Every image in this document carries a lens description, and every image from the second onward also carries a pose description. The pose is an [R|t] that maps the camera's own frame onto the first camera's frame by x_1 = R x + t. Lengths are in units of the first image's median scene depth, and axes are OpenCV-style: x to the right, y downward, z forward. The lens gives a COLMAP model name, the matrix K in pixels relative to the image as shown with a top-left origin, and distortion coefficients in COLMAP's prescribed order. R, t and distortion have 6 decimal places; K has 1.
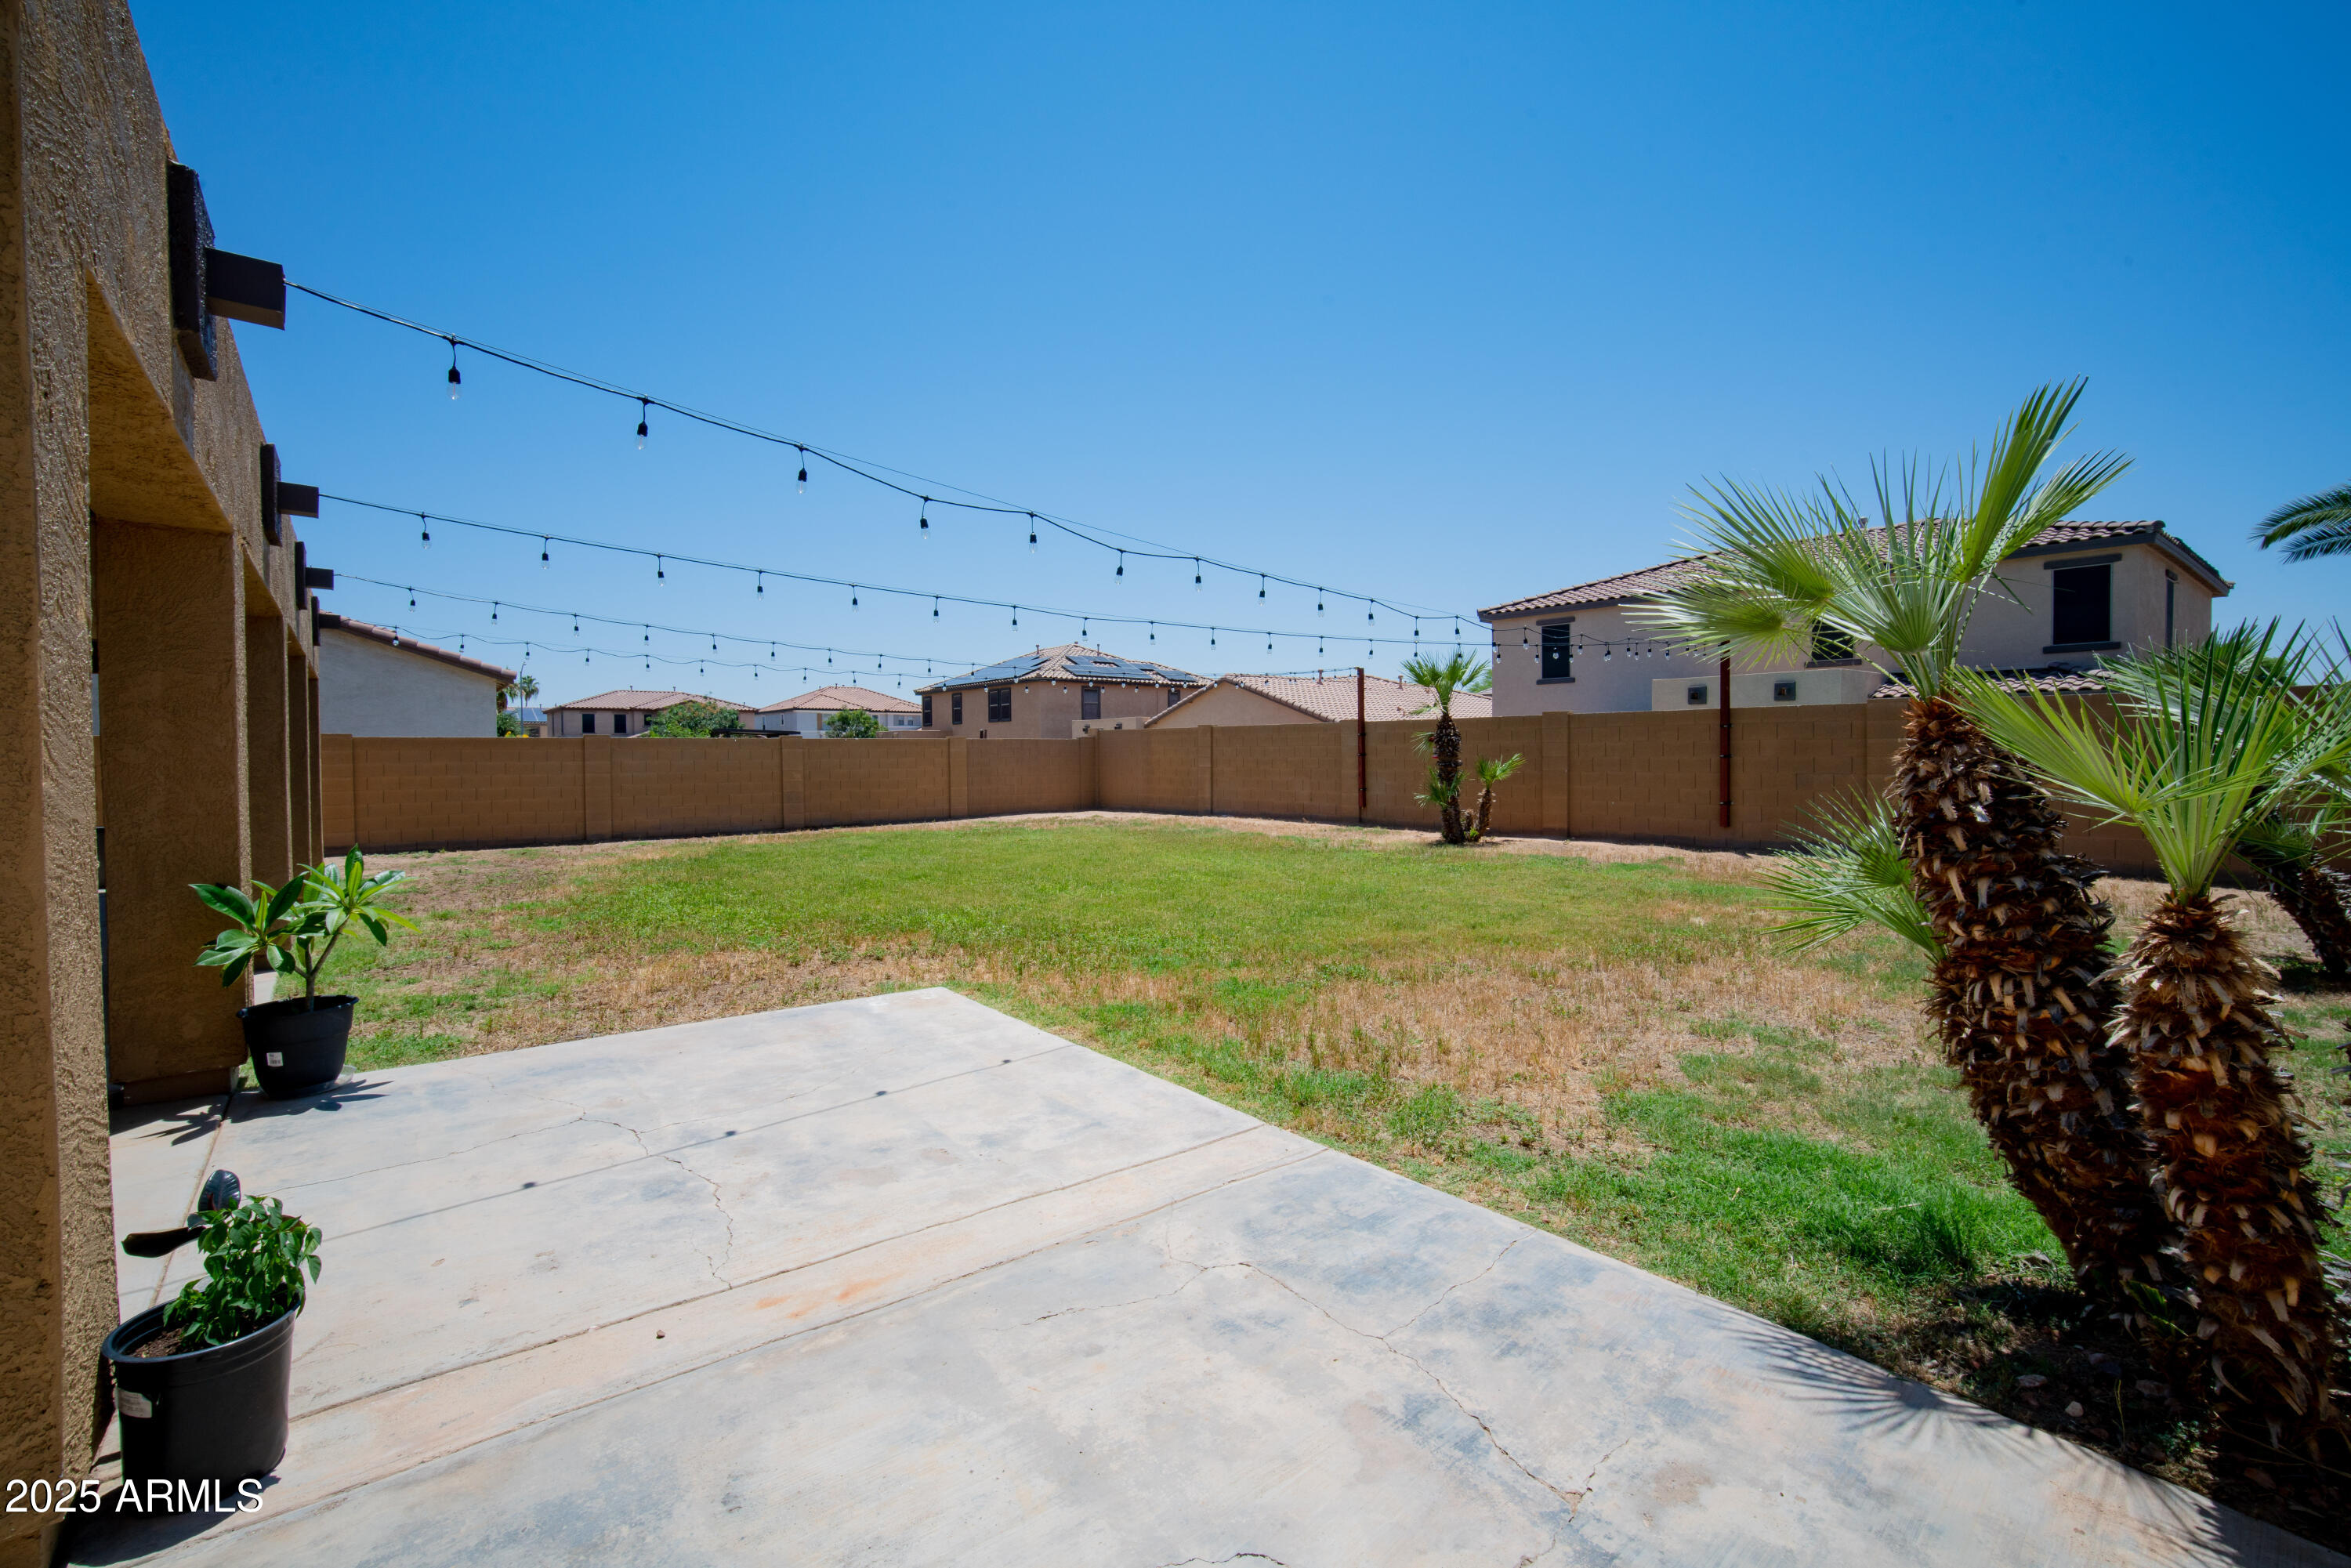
lens RADIAL K [[1016.3, 0, 1168.3], [0, 1016.3, 778.6], [0, 0, 1]] dist [-0.009582, 0.000943]
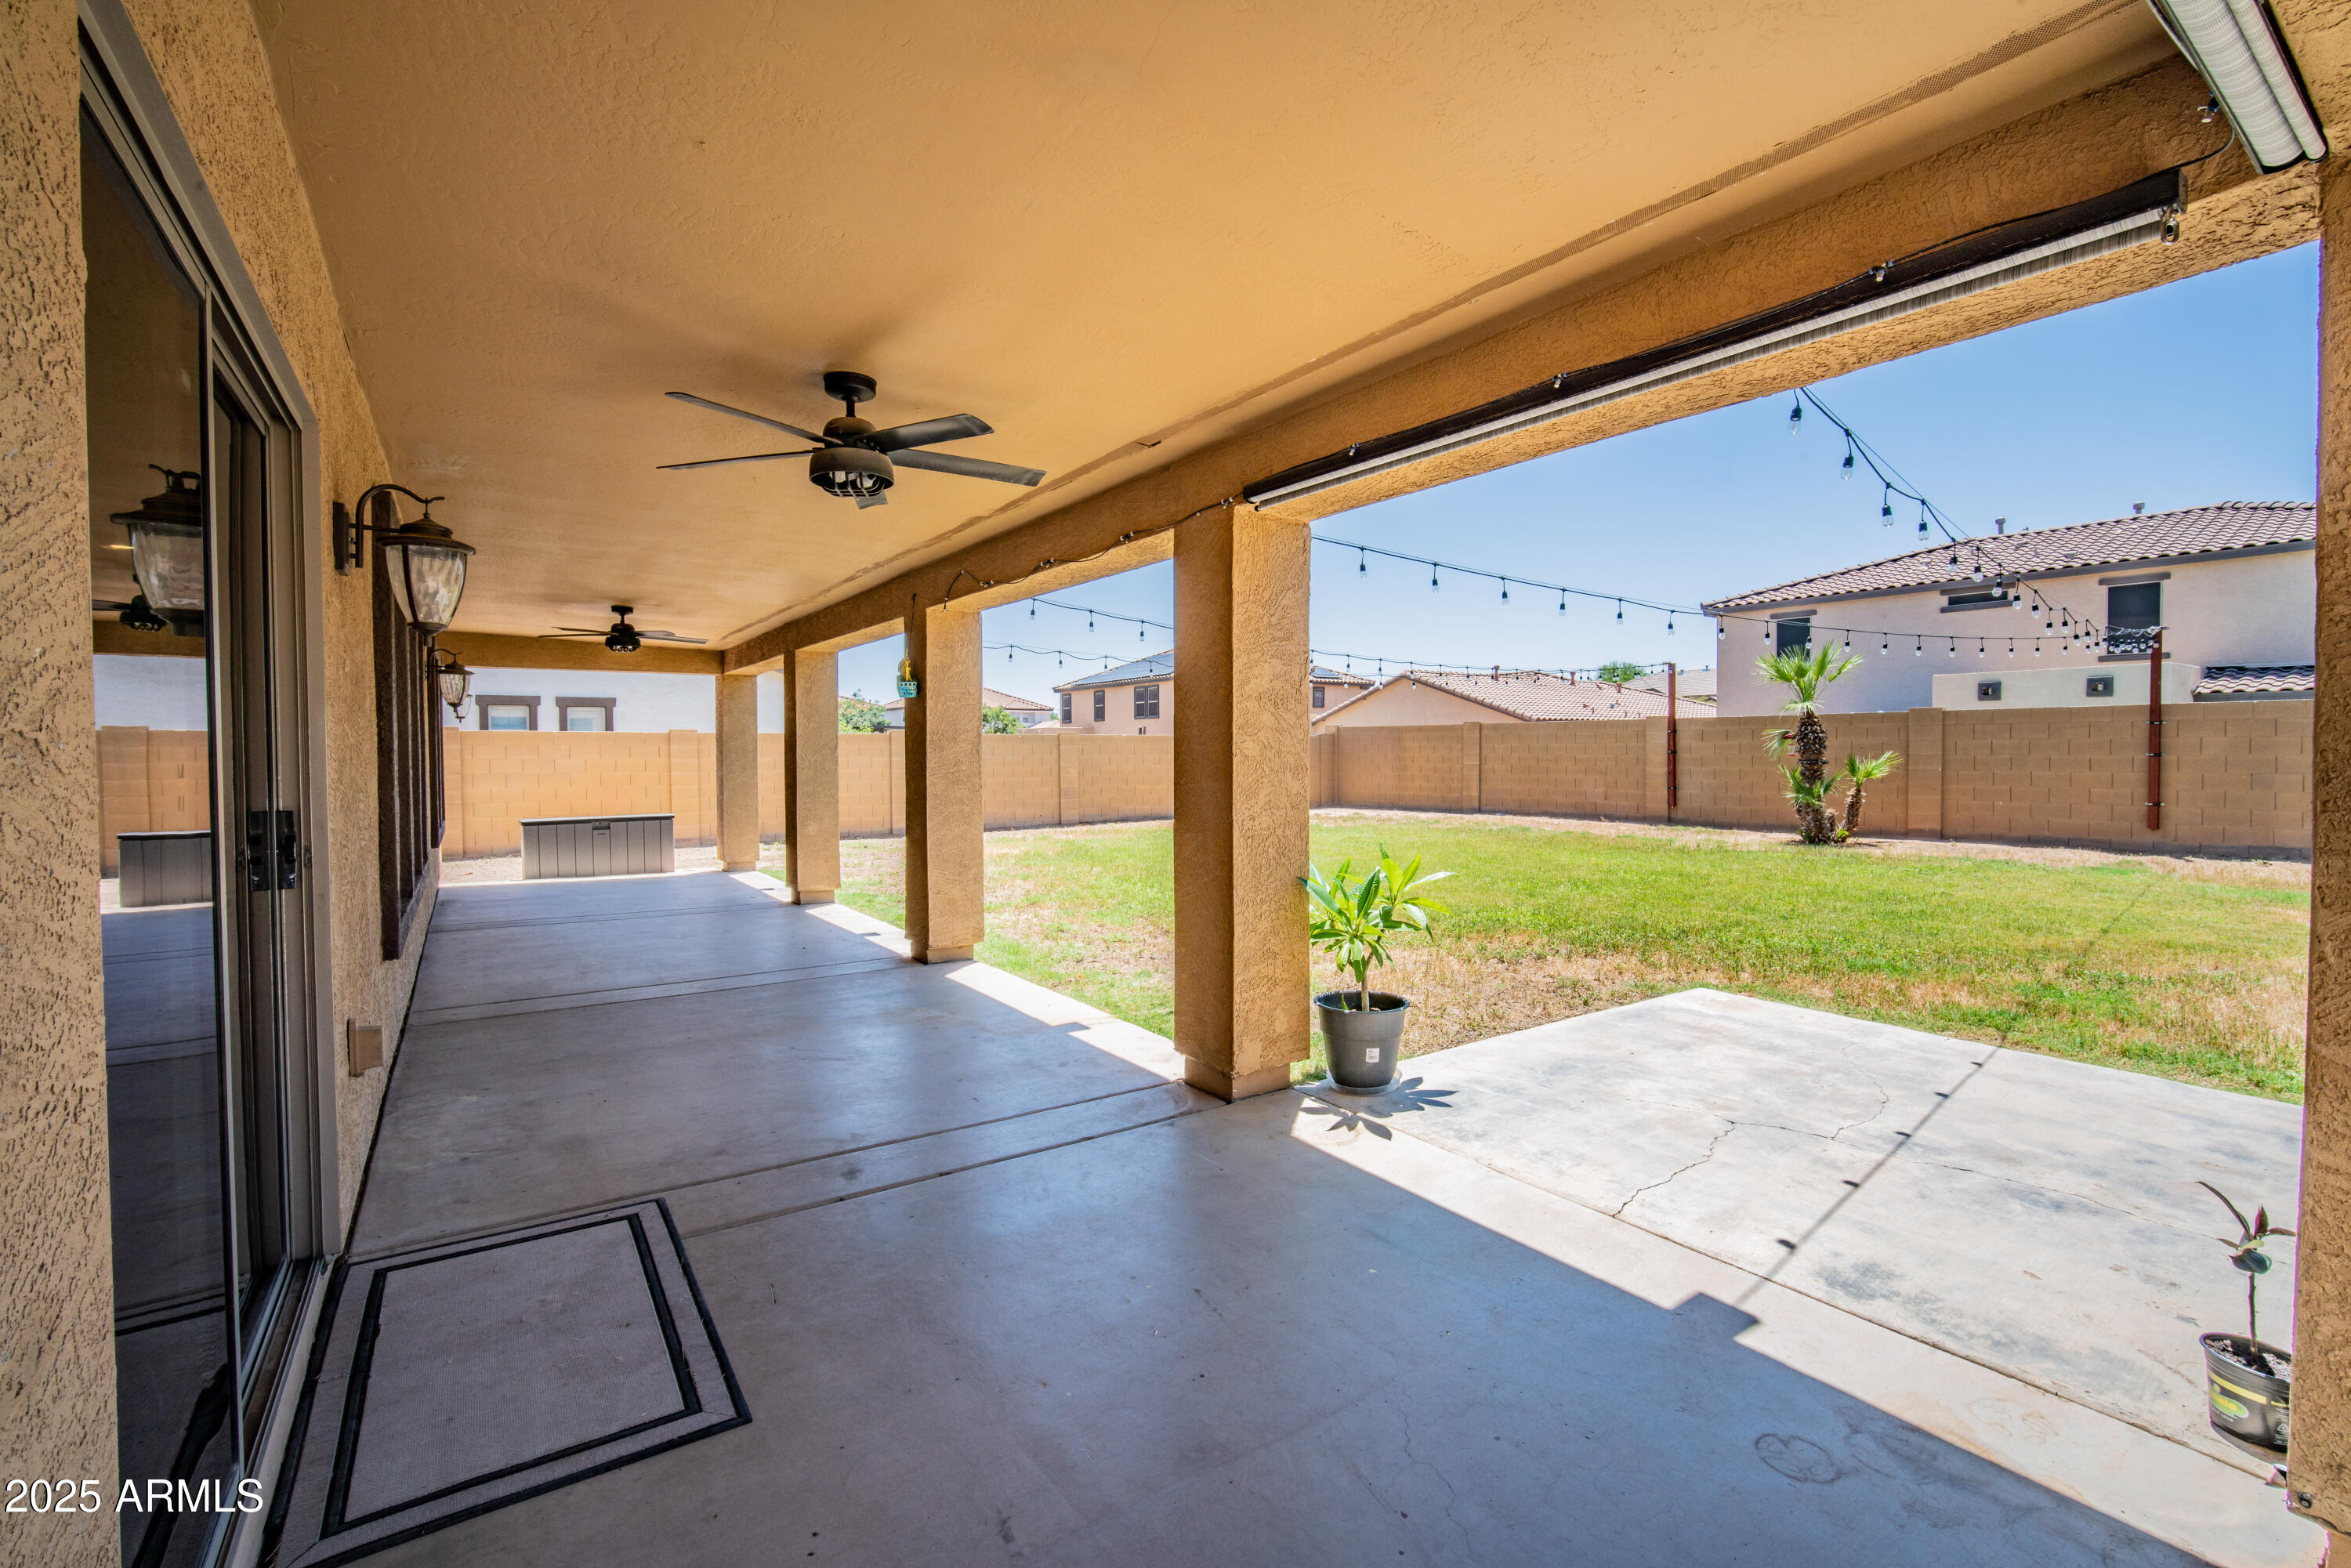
lens RADIAL K [[1016.3, 0, 1168.3], [0, 1016.3, 778.6], [0, 0, 1]] dist [-0.009582, 0.000943]
pose [[0.997540, 0.004344, -0.069965, -0.223212], [-0.004173, 0.999988, 0.002595, 0.001140], [0.069976, -0.002296, 0.997546, -0.002666]]
